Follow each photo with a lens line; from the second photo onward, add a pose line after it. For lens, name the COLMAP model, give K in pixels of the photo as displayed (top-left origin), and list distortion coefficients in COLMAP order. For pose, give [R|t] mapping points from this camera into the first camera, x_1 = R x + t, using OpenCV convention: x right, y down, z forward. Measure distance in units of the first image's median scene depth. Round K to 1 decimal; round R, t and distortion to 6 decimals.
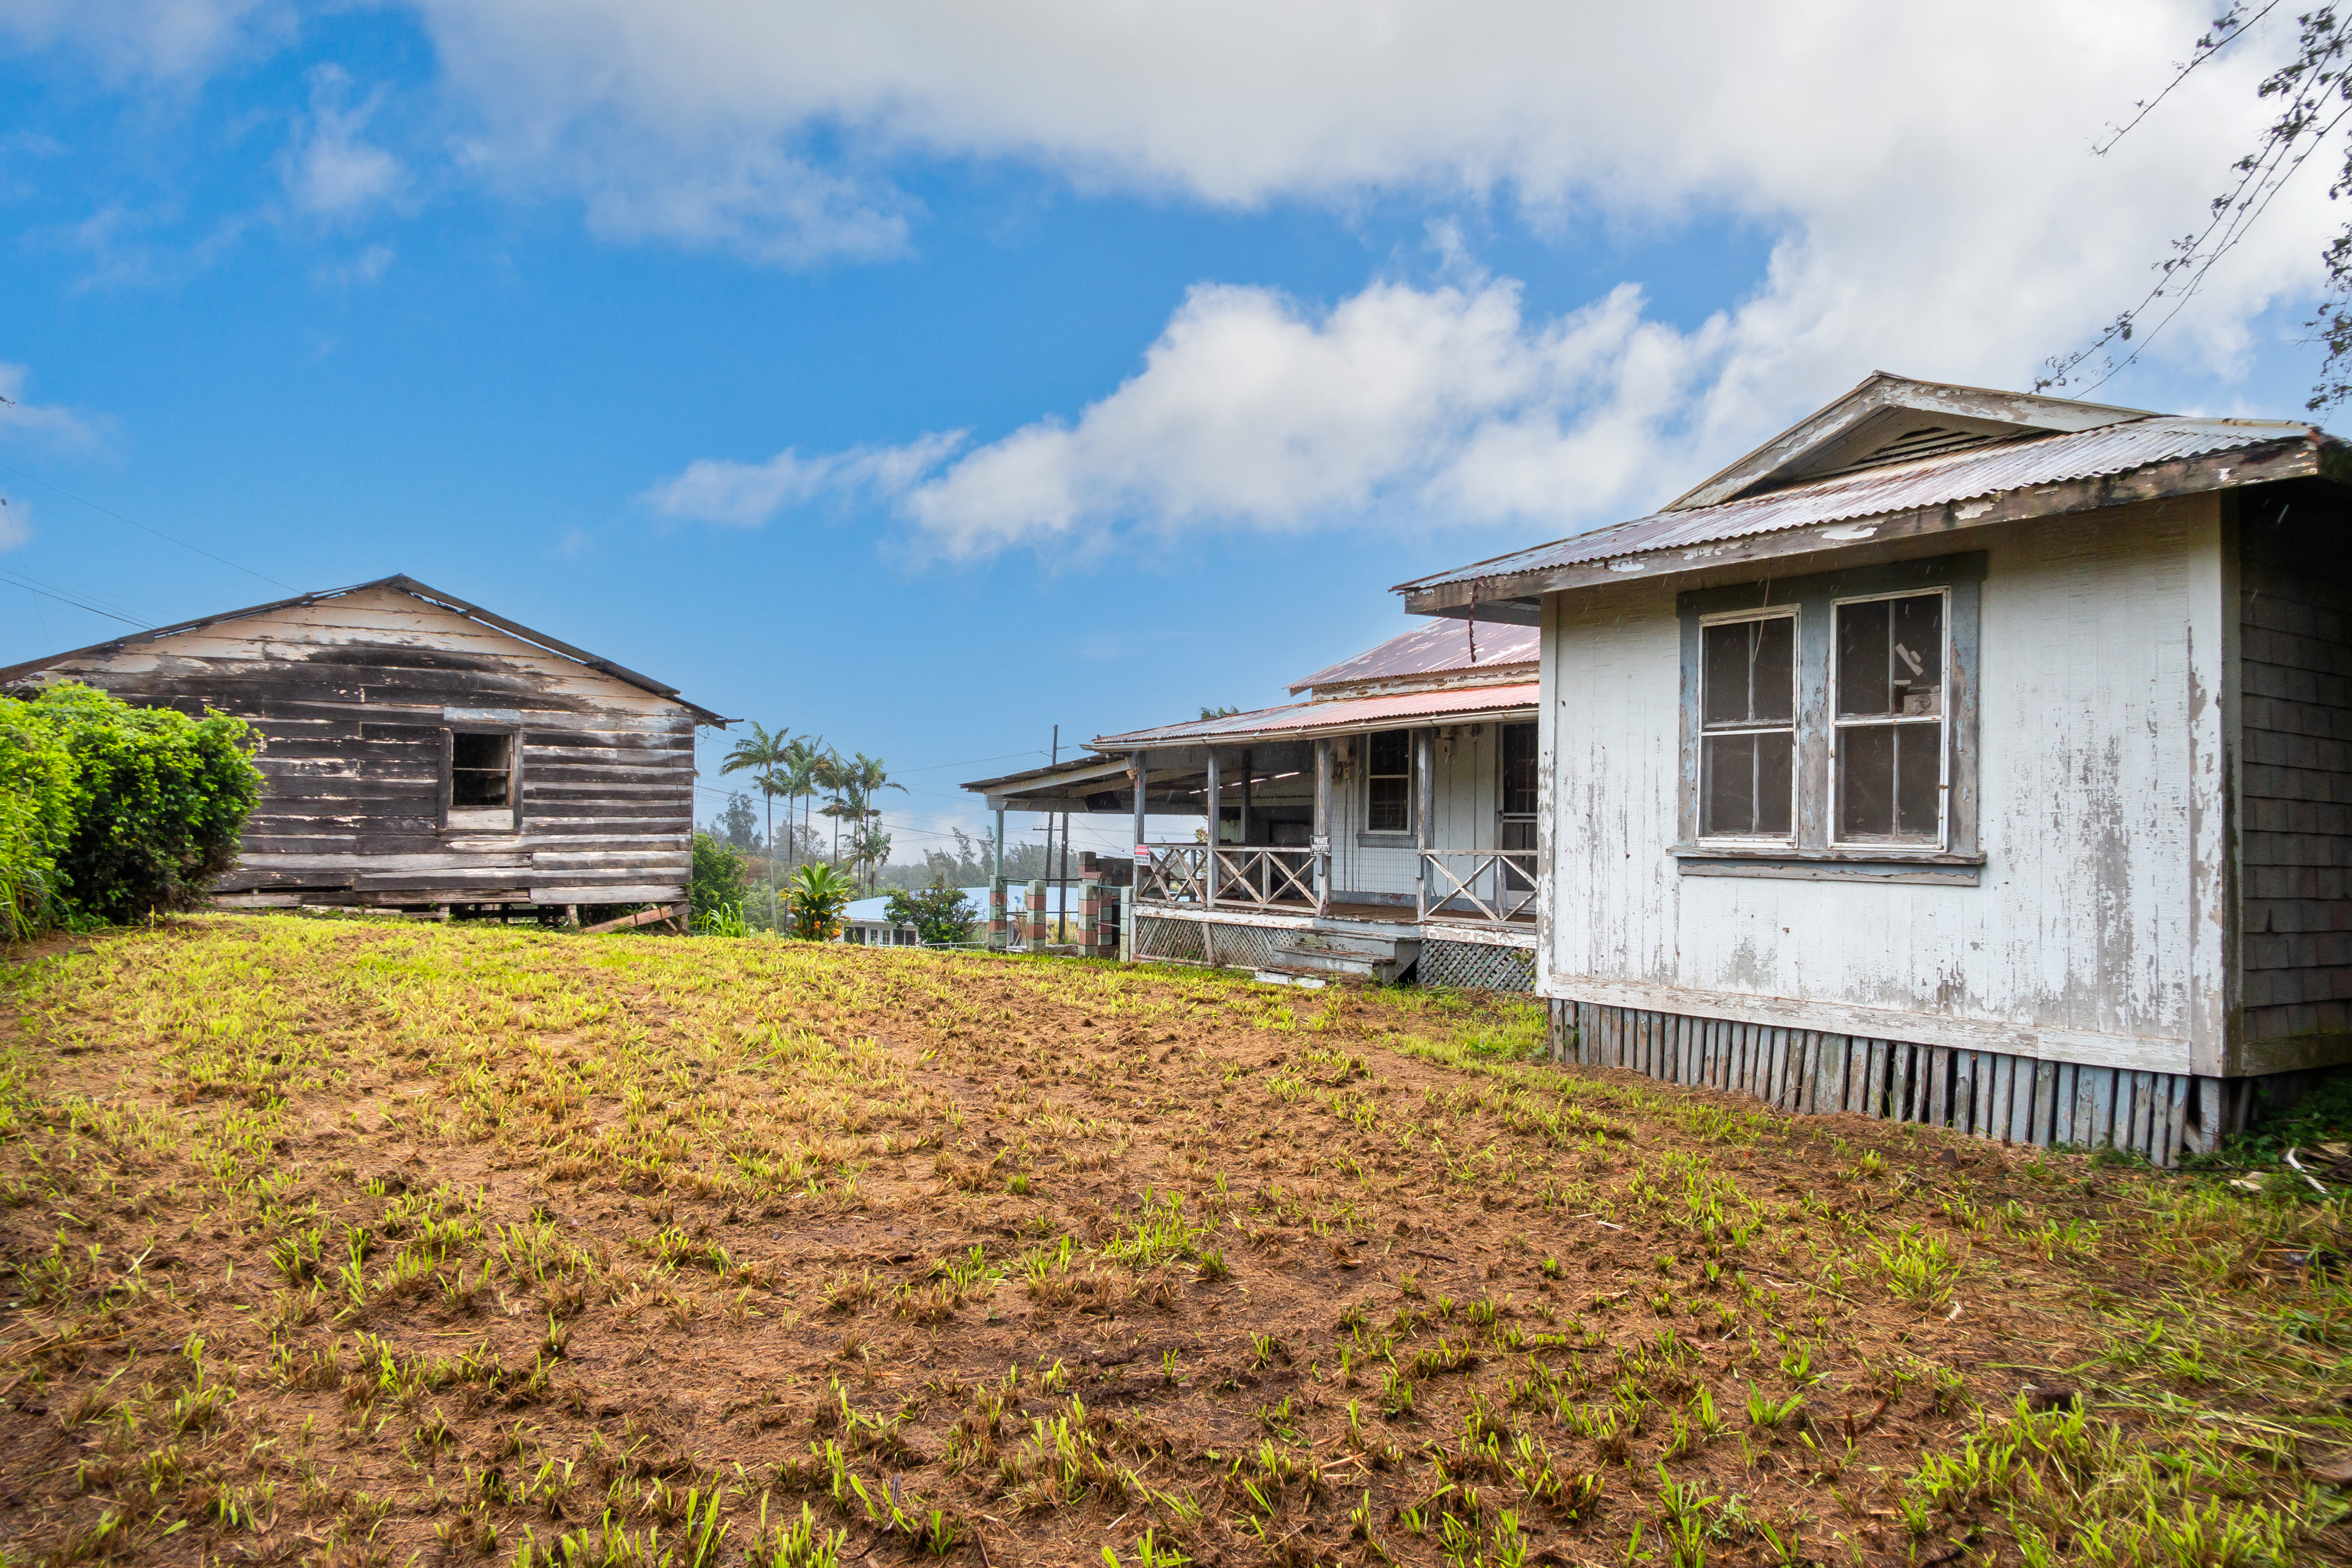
lens RADIAL K [[1651.9, 0, 1175.1], [0, 1651.9, 791.9], [0, 0, 1]] dist [0.000025, -0.005880]
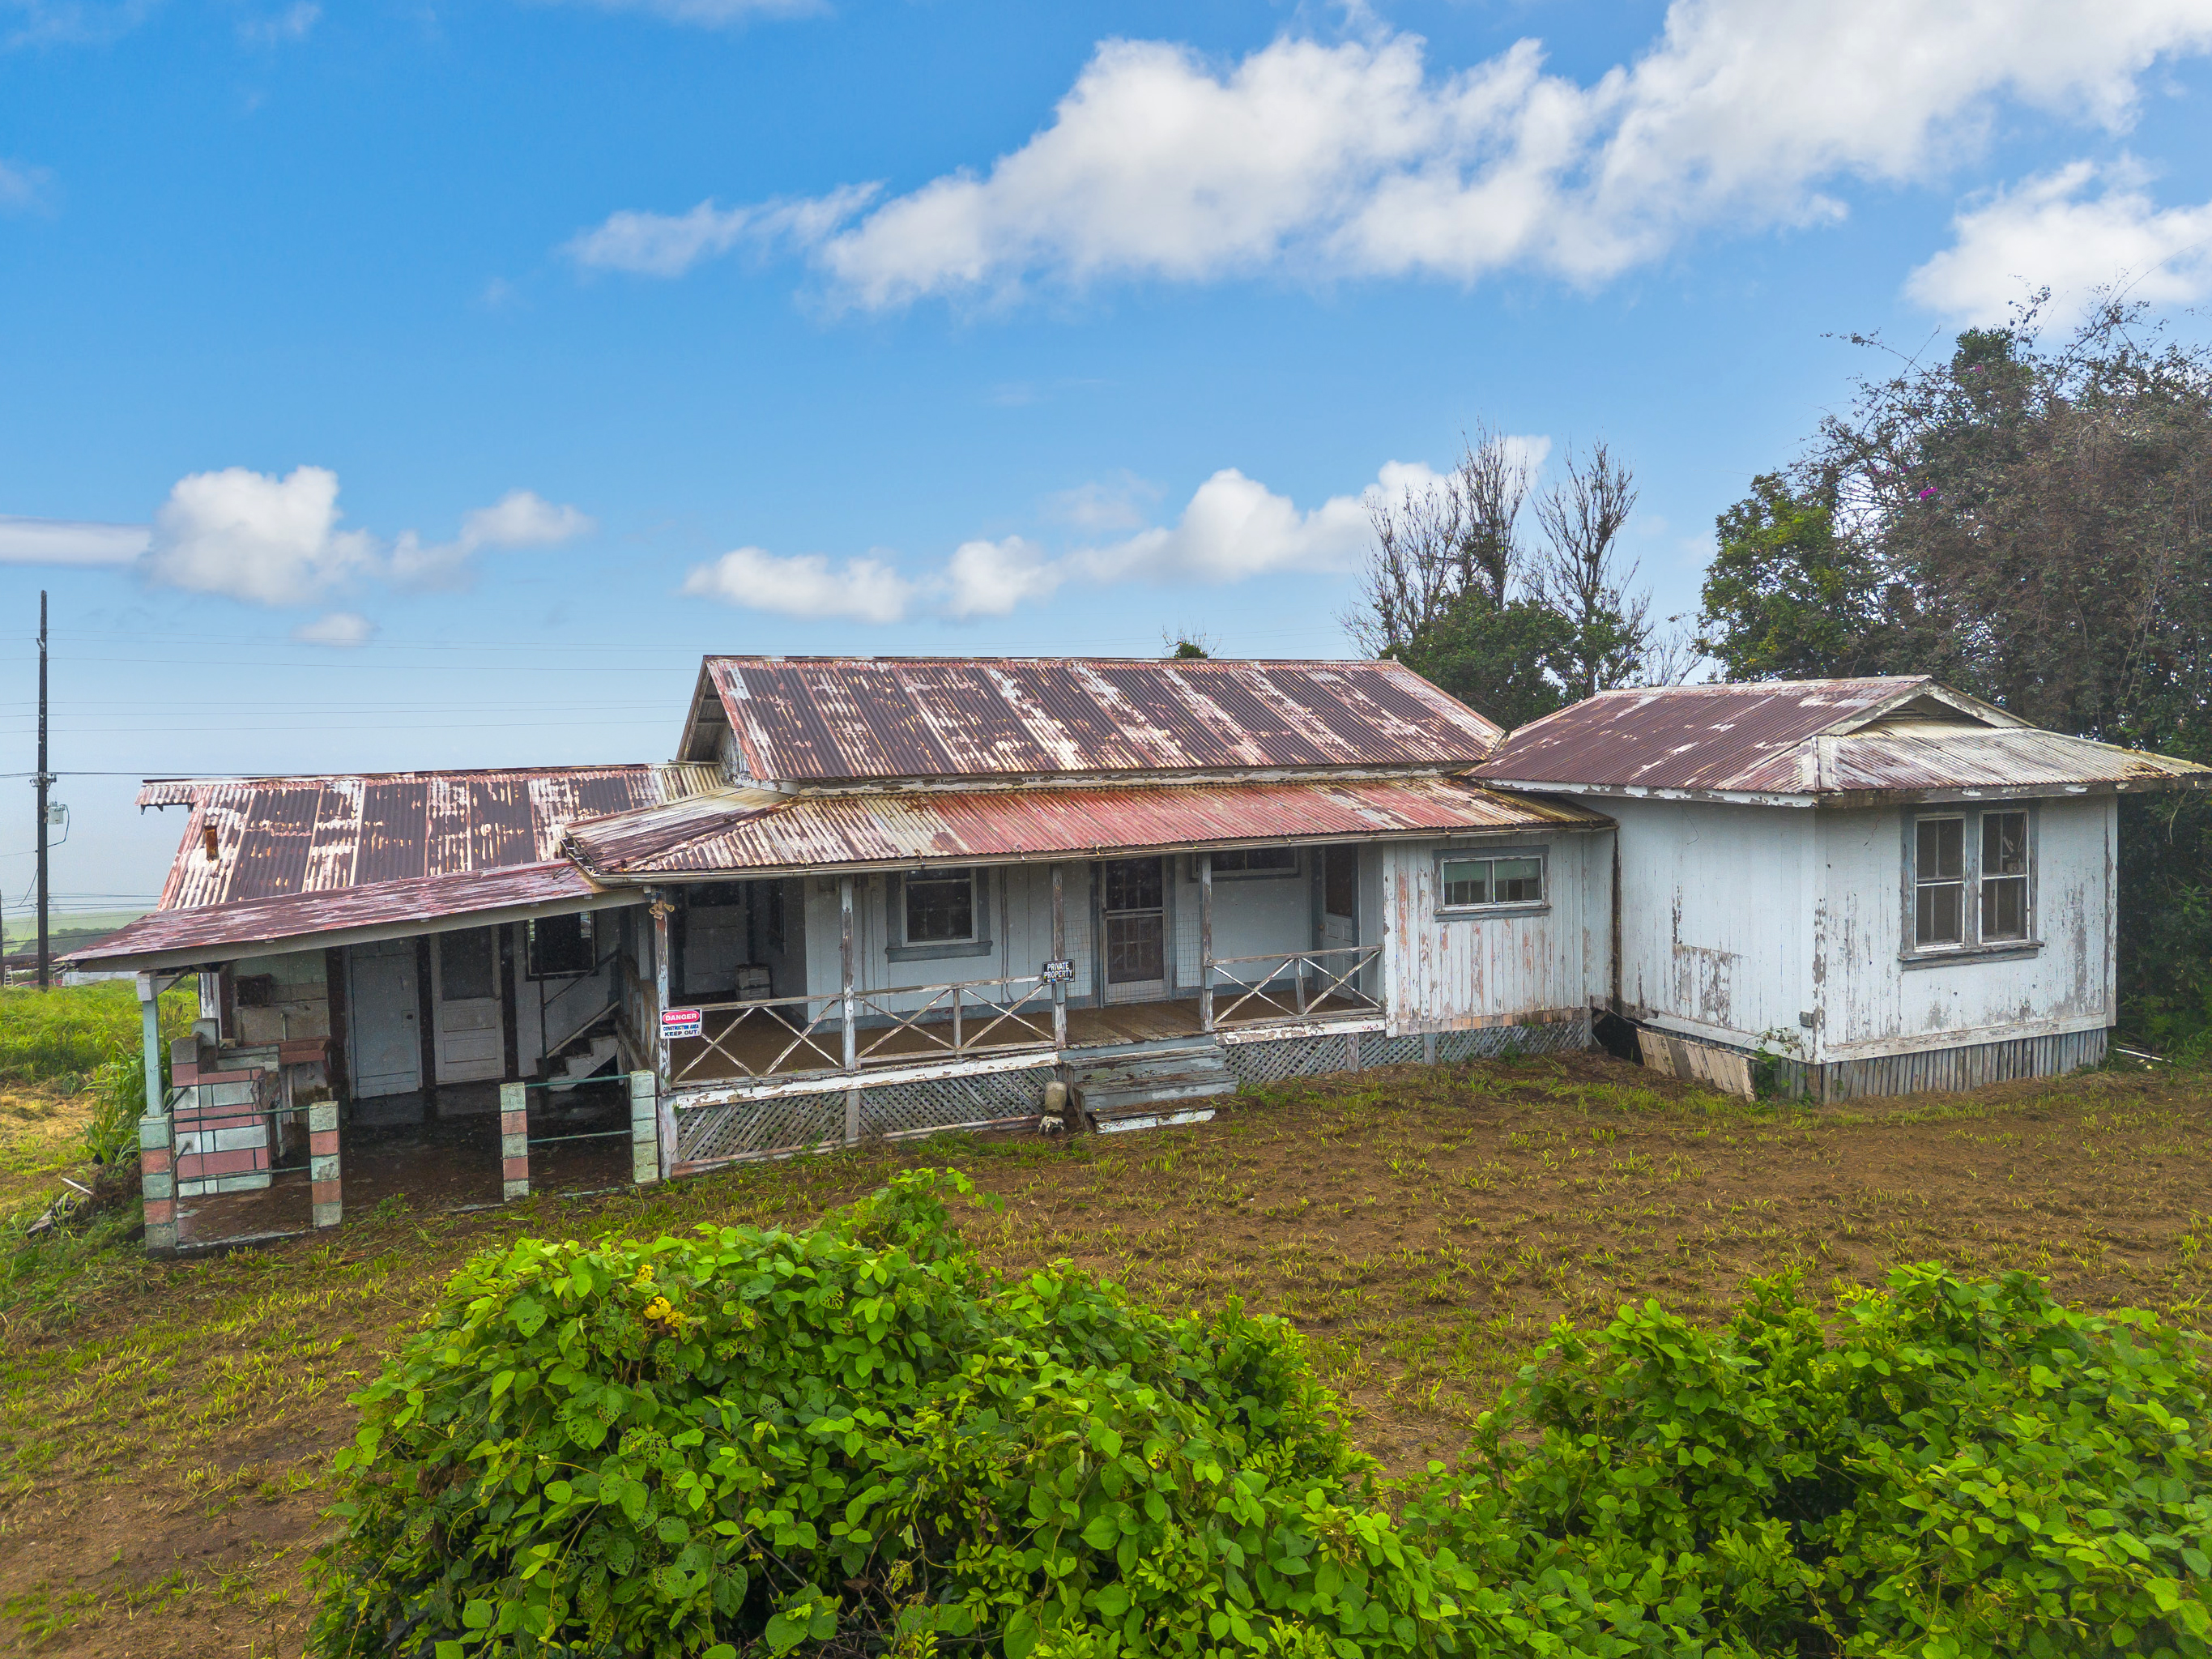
lens RADIAL K [[1568.6, 0, 1100.5], [0, 1568.6, 834.3], [0, 0, 1]] dist [0.061707, -0.027933]
pose [[0.181091, -0.090579, 0.979286, -1.466470], [-0.004812, 0.995656, 0.092983, -0.243126], [-0.983455, -0.021551, 0.179868, 1.593671]]
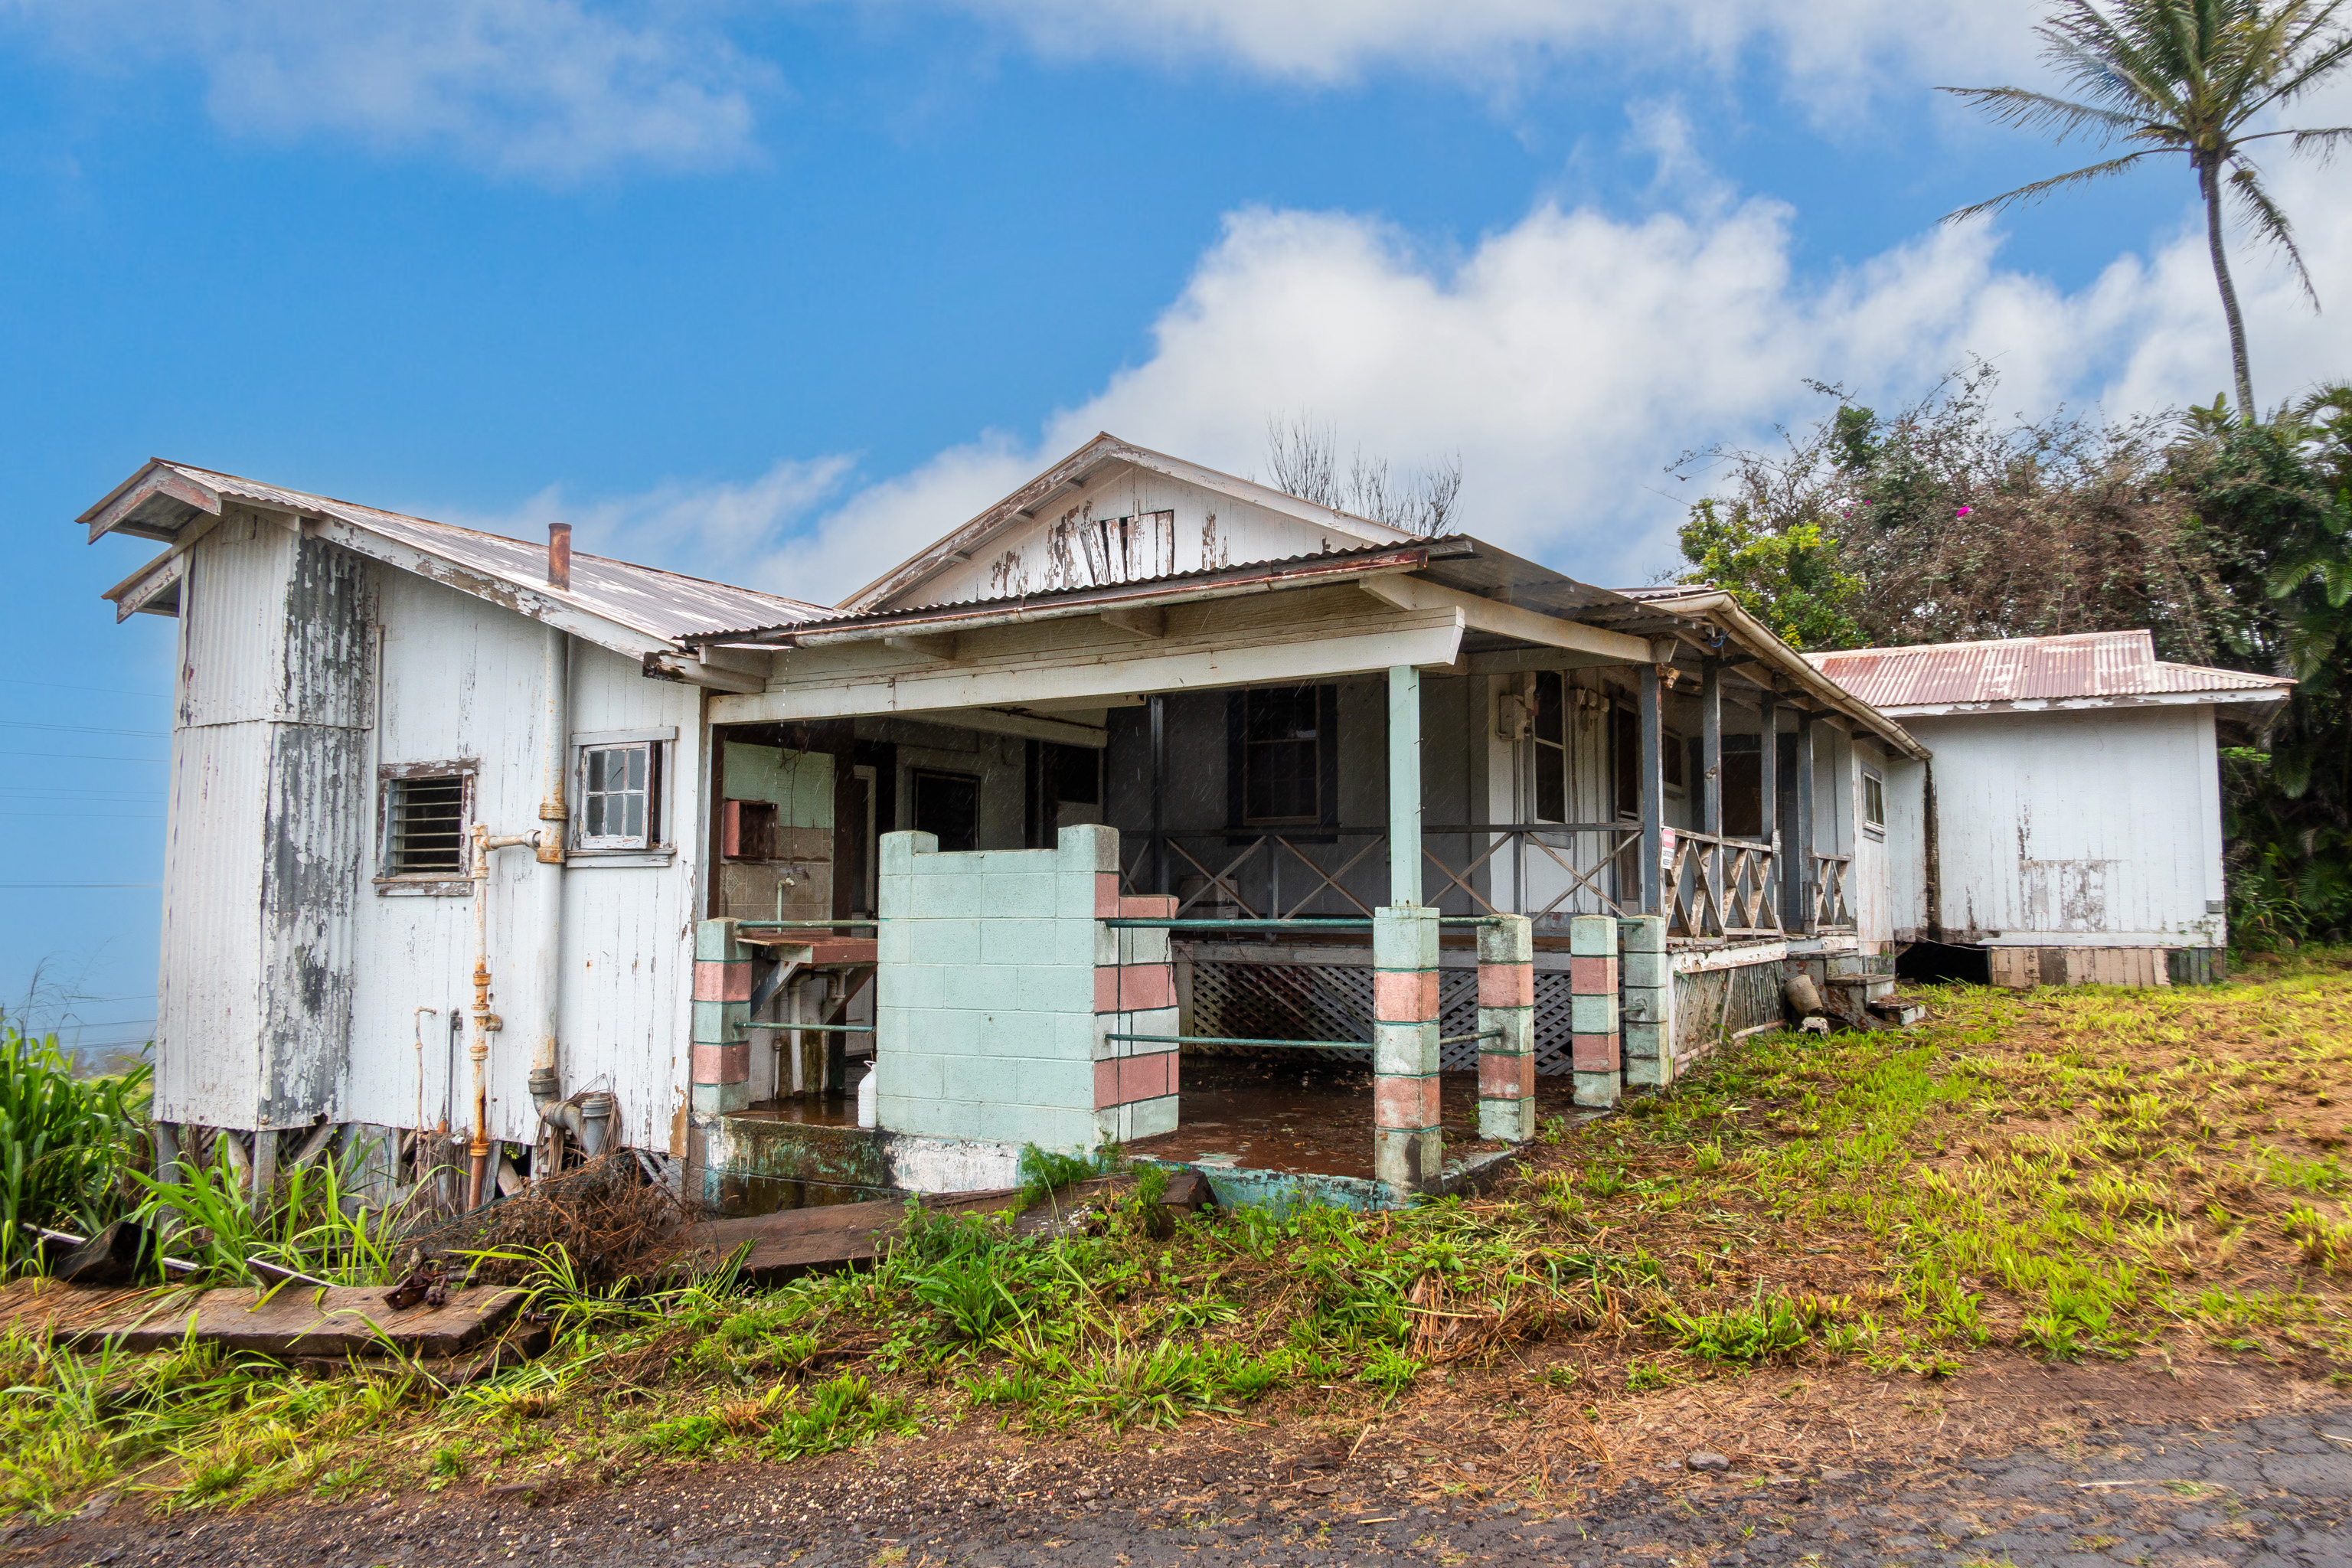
lens RADIAL K [[1651.9, 0, 1178.9], [0, 1651.9, 783.5], [0, 0, 1]] dist [0.000025, -0.005880]
pose [[-0.450237, 0.048462, 0.891593, -0.883661], [-0.033880, 0.996880, -0.071294, 0.132585], [-0.892266, -0.062306, -0.447190, 3.059968]]
